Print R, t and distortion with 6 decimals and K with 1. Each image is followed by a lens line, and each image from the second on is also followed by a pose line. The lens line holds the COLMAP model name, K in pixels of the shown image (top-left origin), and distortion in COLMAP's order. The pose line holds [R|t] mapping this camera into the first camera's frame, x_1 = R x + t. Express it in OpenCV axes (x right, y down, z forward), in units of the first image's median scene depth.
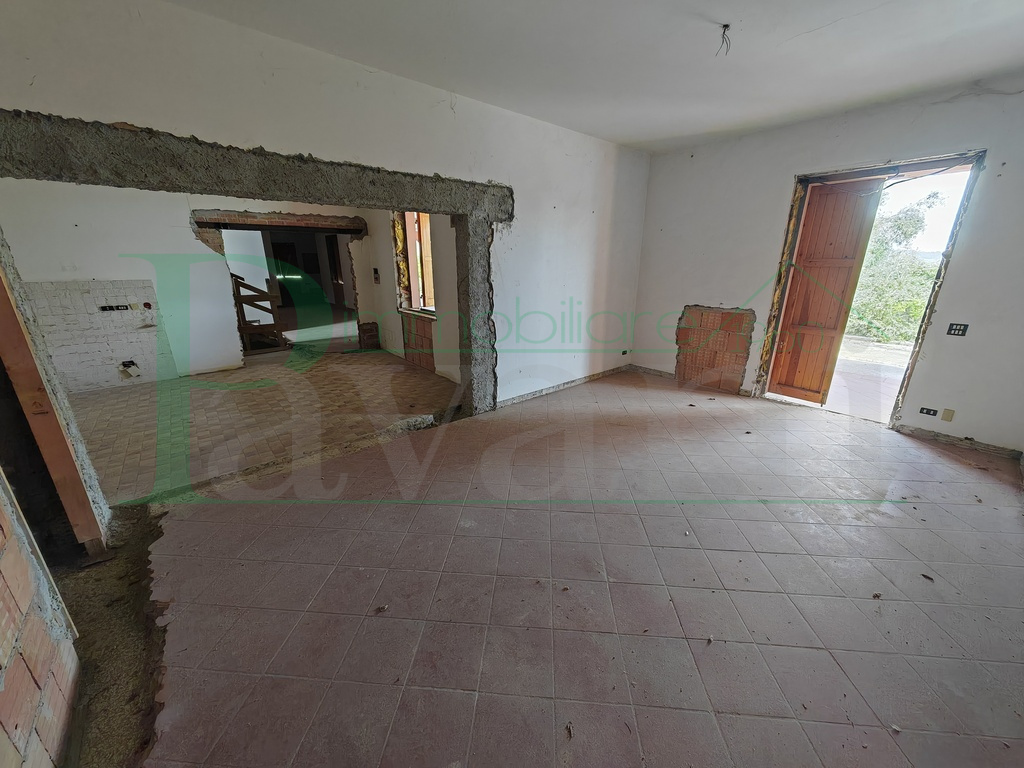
lens RADIAL K [[384.9, 0, 511.0], [0, 384.9, 384.8], [0, 0, 1]] dist [0.002515, 0.000264]
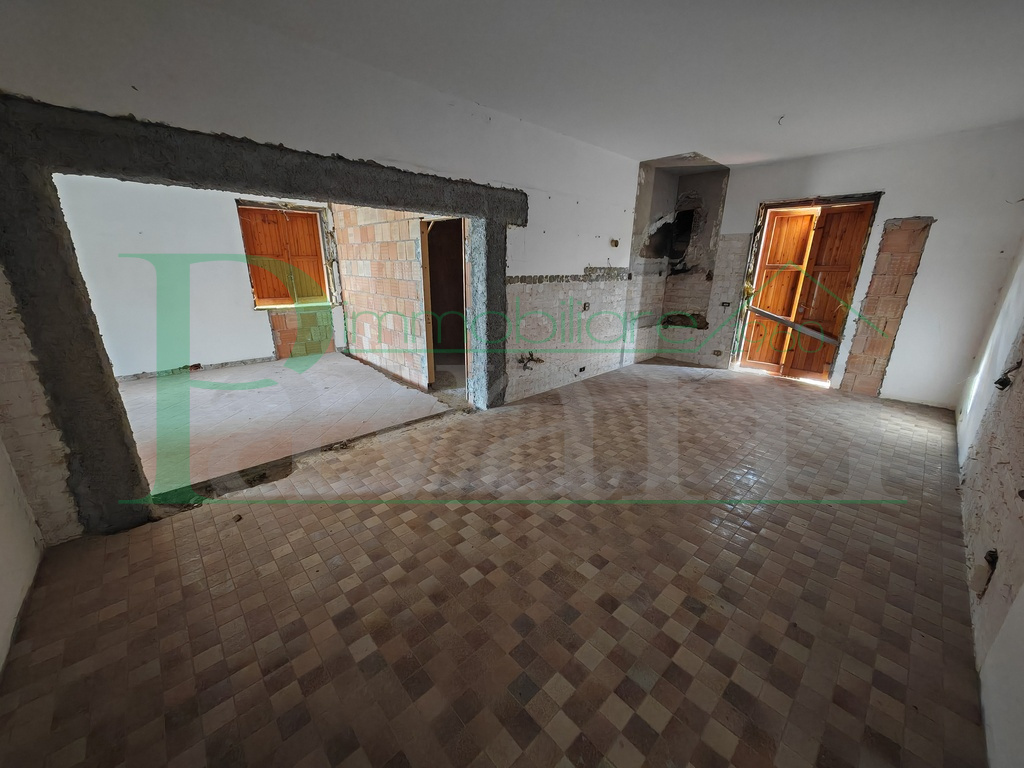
lens RADIAL K [[384.9, 0, 511.0], [0, 384.9, 384.8], [0, 0, 1]] dist [0.002515, 0.000264]
pose [[-0.998610, 0.004734, -0.052499, -0.528222], [-0.026467, 0.816271, 0.577063, -0.366148], [0.045585, 0.577650, -0.815011, 1.153832]]
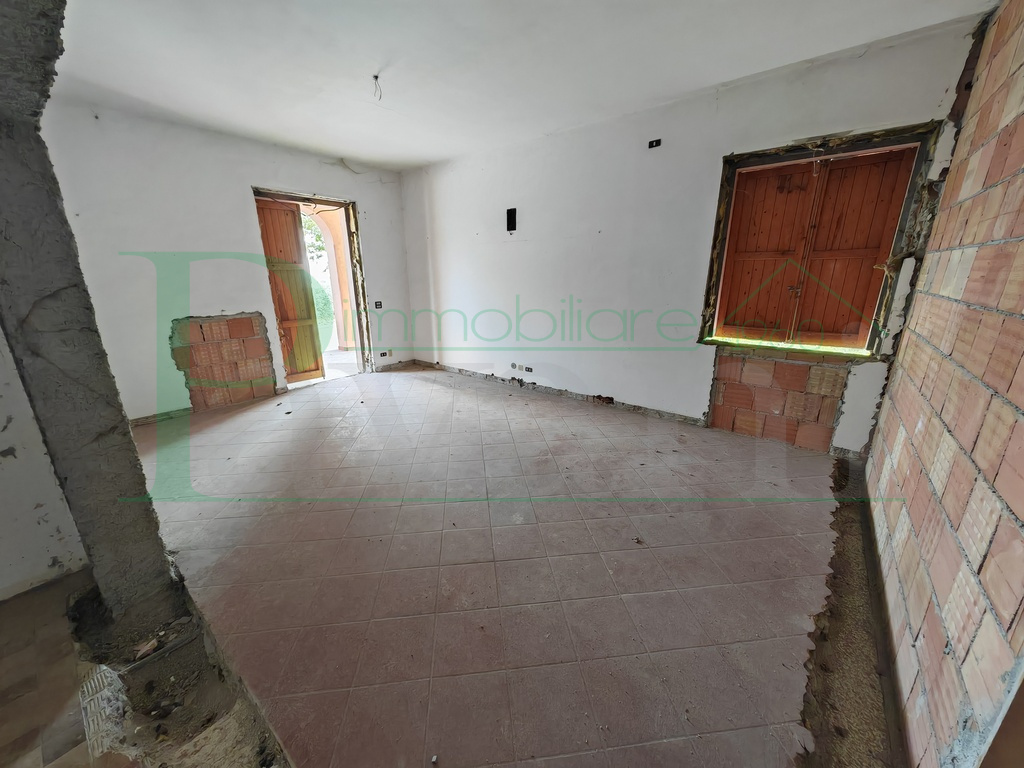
lens RADIAL K [[384.9, 0, 511.0], [0, 384.9, 384.8], [0, 0, 1]] dist [0.002515, 0.000264]
pose [[-0.196452, -0.275260, 0.941084, -0.445611], [0.305070, 0.894990, 0.325461, -0.129469], [-0.931847, 0.351034, -0.091849, 0.464382]]
